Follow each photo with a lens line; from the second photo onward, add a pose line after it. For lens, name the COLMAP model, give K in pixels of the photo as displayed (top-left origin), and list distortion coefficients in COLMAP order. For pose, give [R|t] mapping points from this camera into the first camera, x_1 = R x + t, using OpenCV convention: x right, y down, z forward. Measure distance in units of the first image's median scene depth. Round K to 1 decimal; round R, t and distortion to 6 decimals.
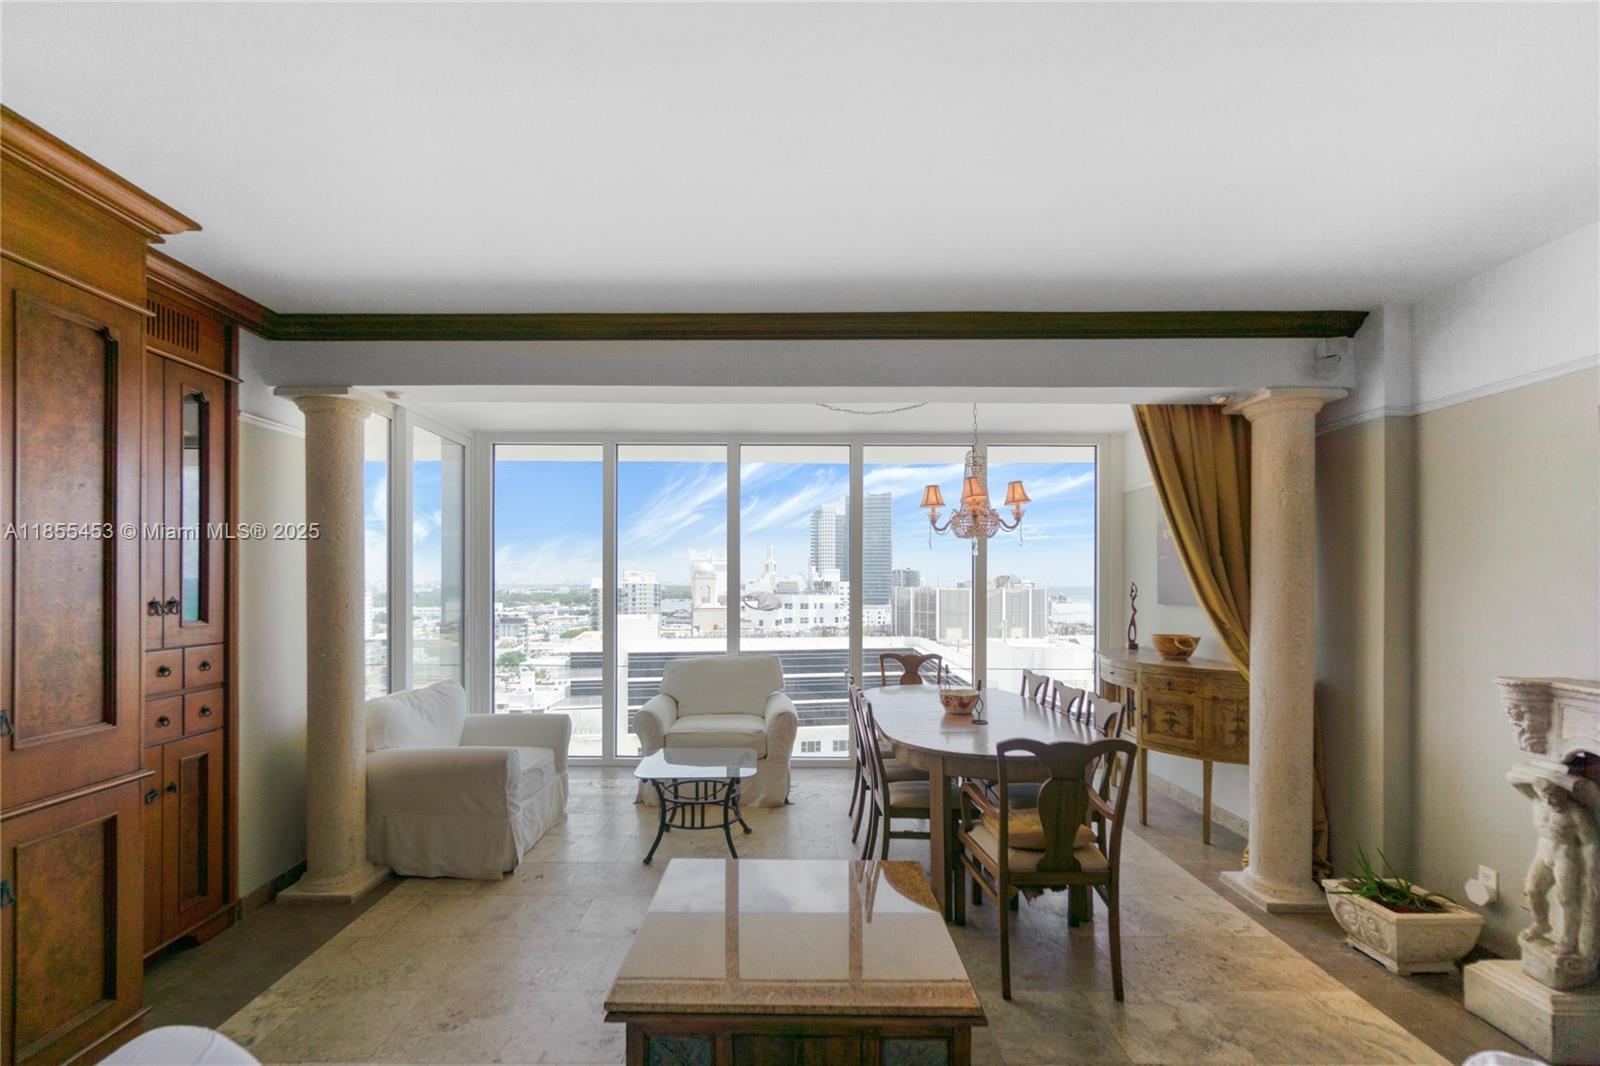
lens RADIAL K [[714.3, 0, 786.0], [0, 714.3, 579.8], [0, 0, 1]] dist [-0.000603, 0.000310]
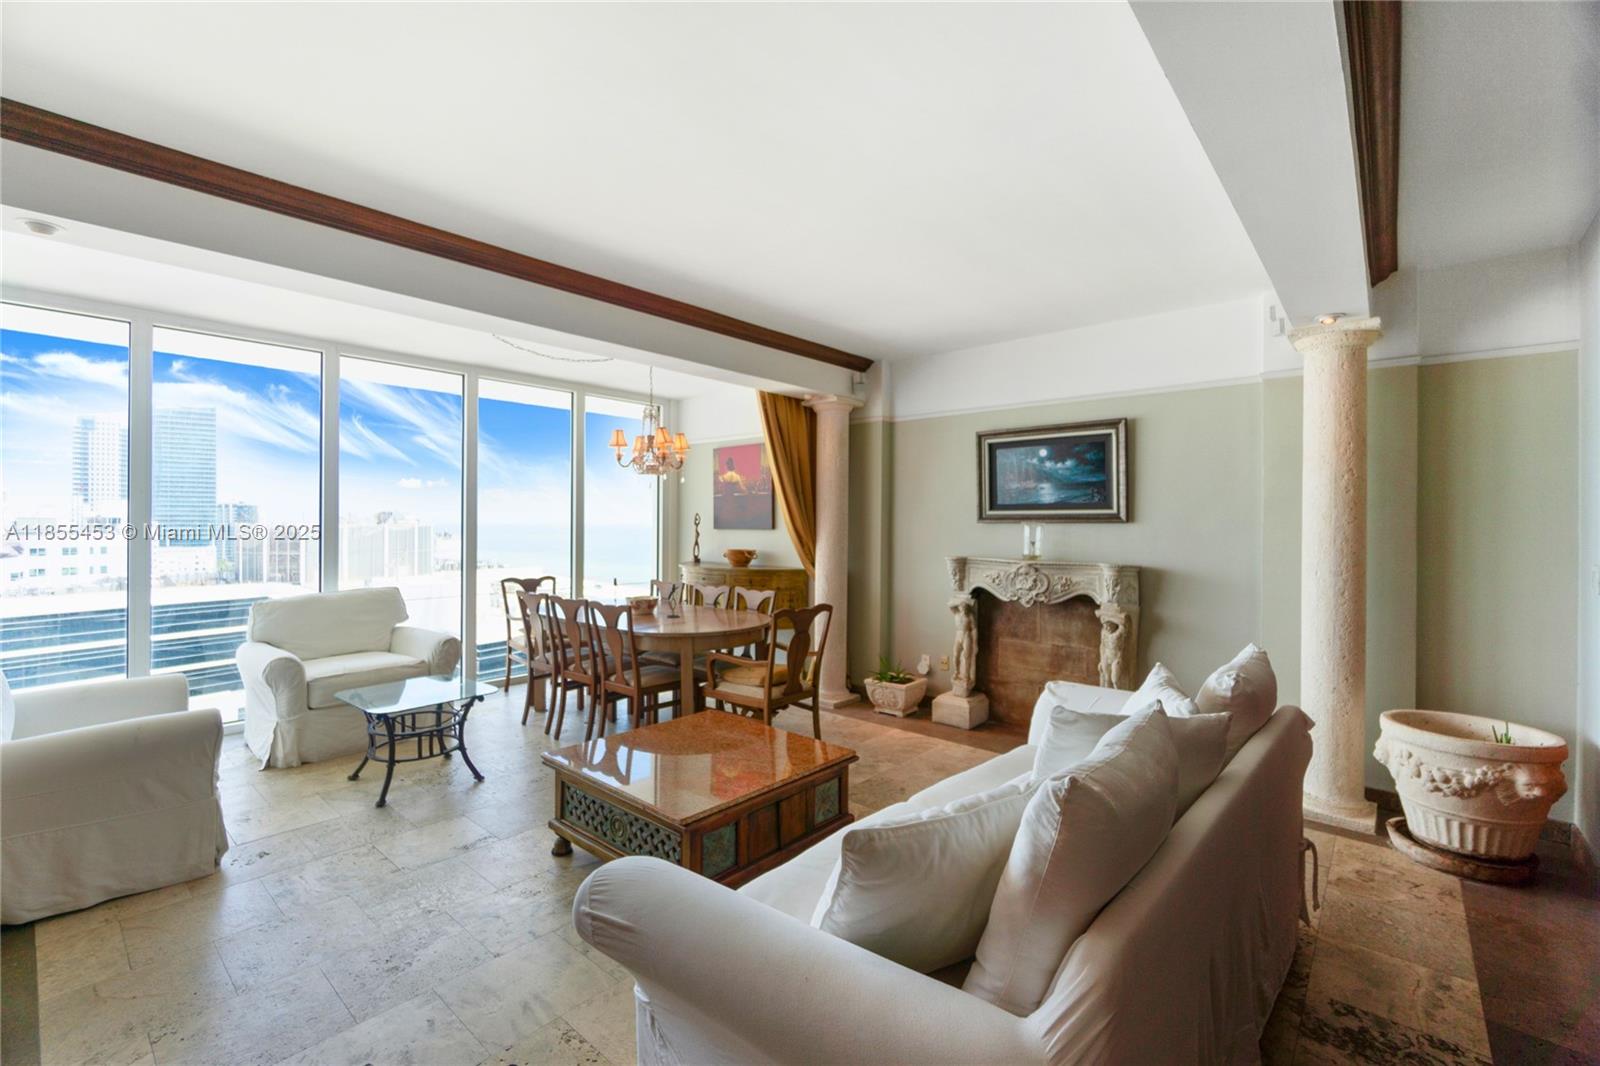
lens RADIAL K [[687.9, 0, 790.5], [0, 687.9, 520.1], [0, 0, 1]] dist [-0.001047, -0.000406]
pose [[0.662221, 0.003363, 0.749301, -0.579699], [-0.006324, 0.999979, 0.001101, 0.021821], [-0.749282, -0.005468, 0.662229, 0.010987]]
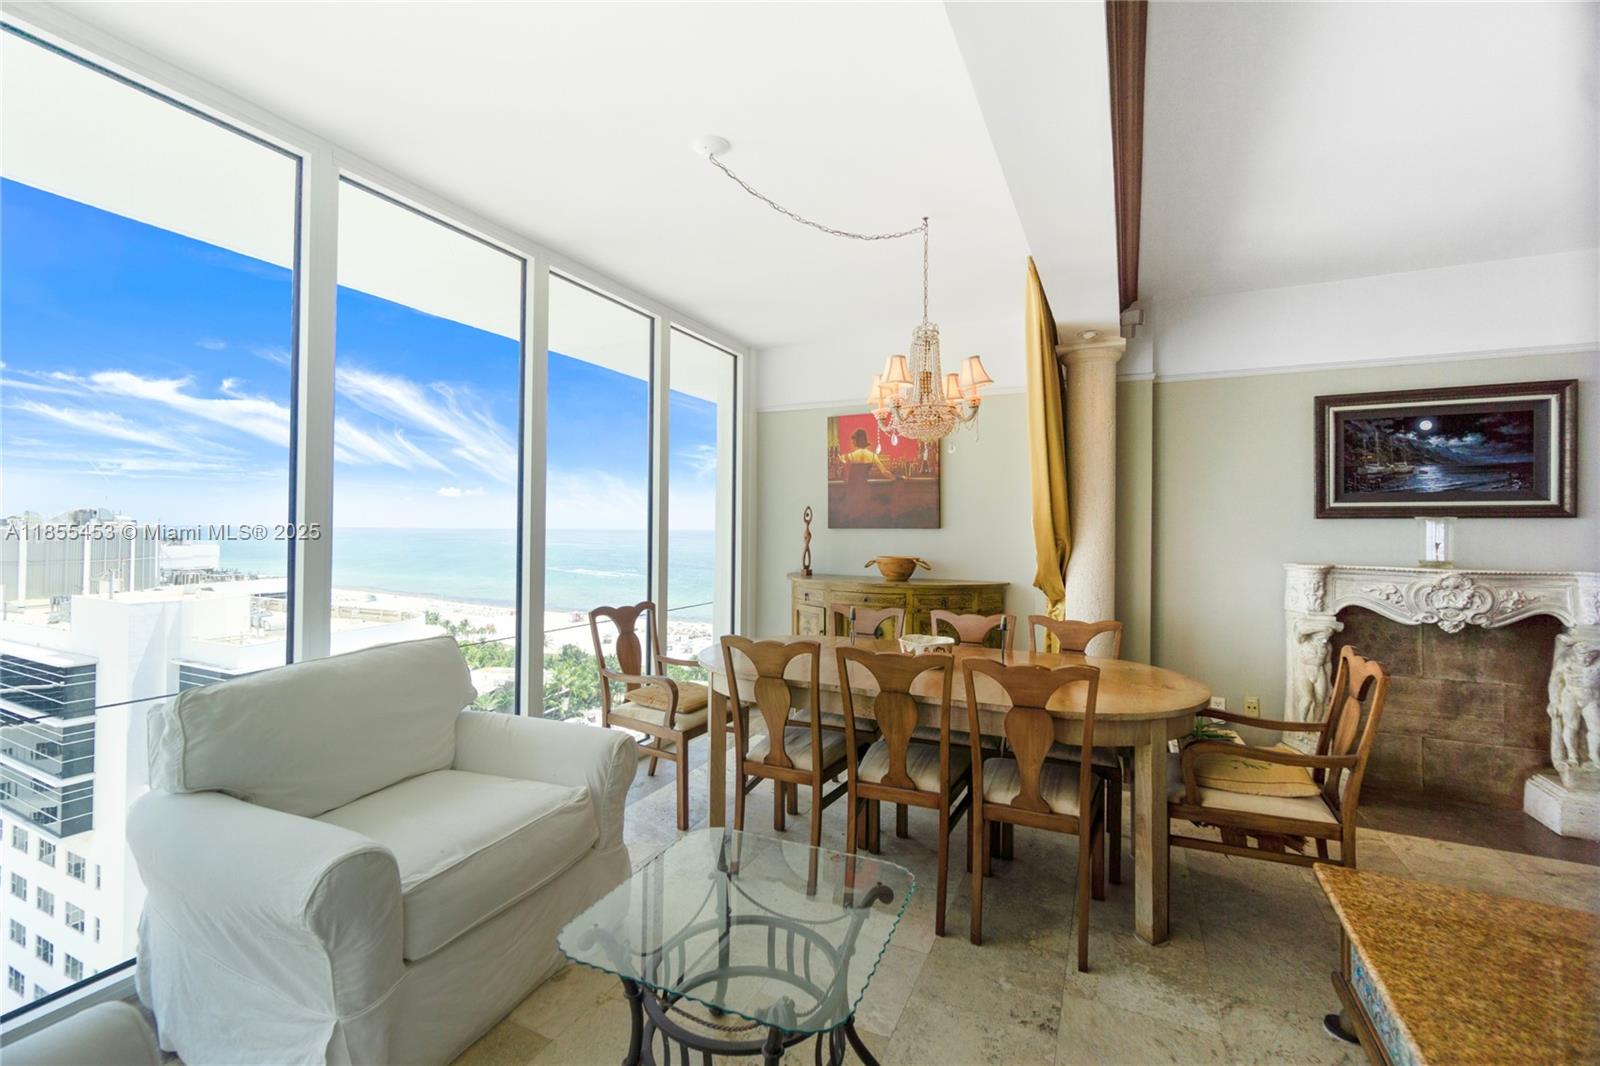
lens RADIAL K [[687.9, 0, 790.5], [0, 687.9, 520.1], [0, 0, 1]] dist [-0.001047, -0.000406]
pose [[0.431604, 0.008235, 0.902026, -0.560795], [-0.009101, 0.999947, -0.004774, 0.042345], [-0.902017, -0.006149, 0.431656, 0.972787]]
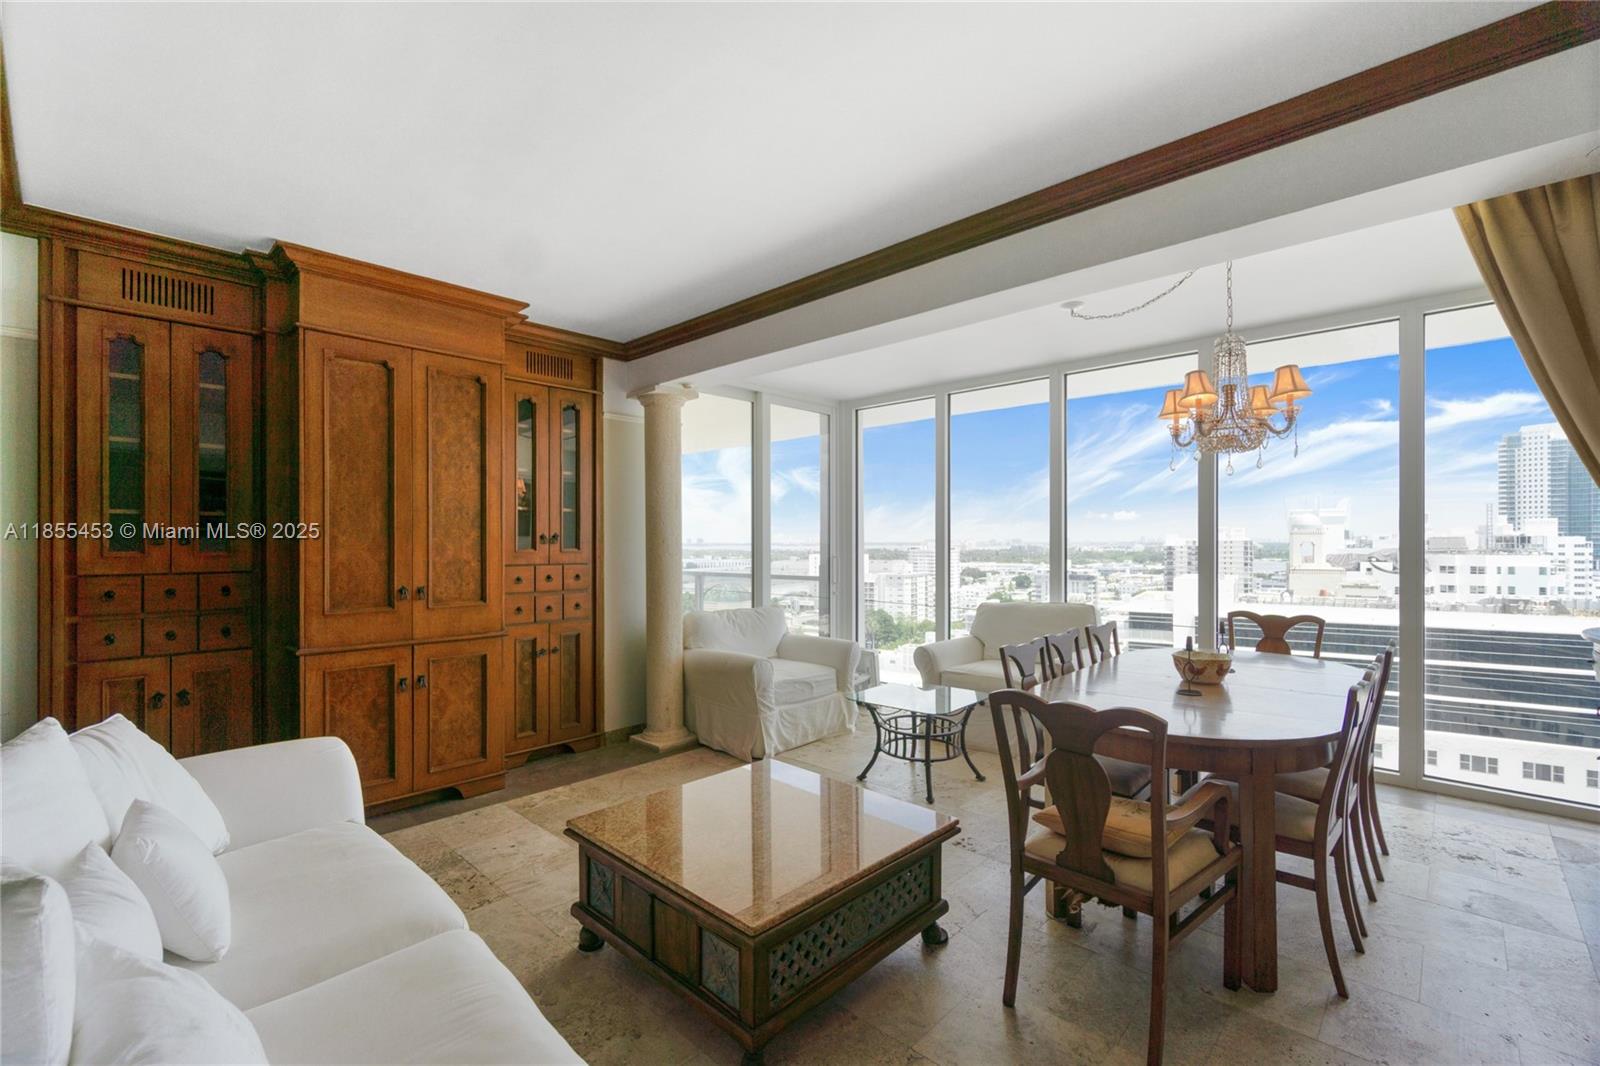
lens RADIAL K [[699.2, 0, 789.7], [0, 699.2, 537.9], [0, 0, 1]] dist [-0.001127, -0.000142]
pose [[0.723019, -0.006531, -0.690797, 0.519793], [0.006992, 0.999973, -0.002136, 0.035556], [0.690792, -0.003286, 0.723046, 0.182883]]
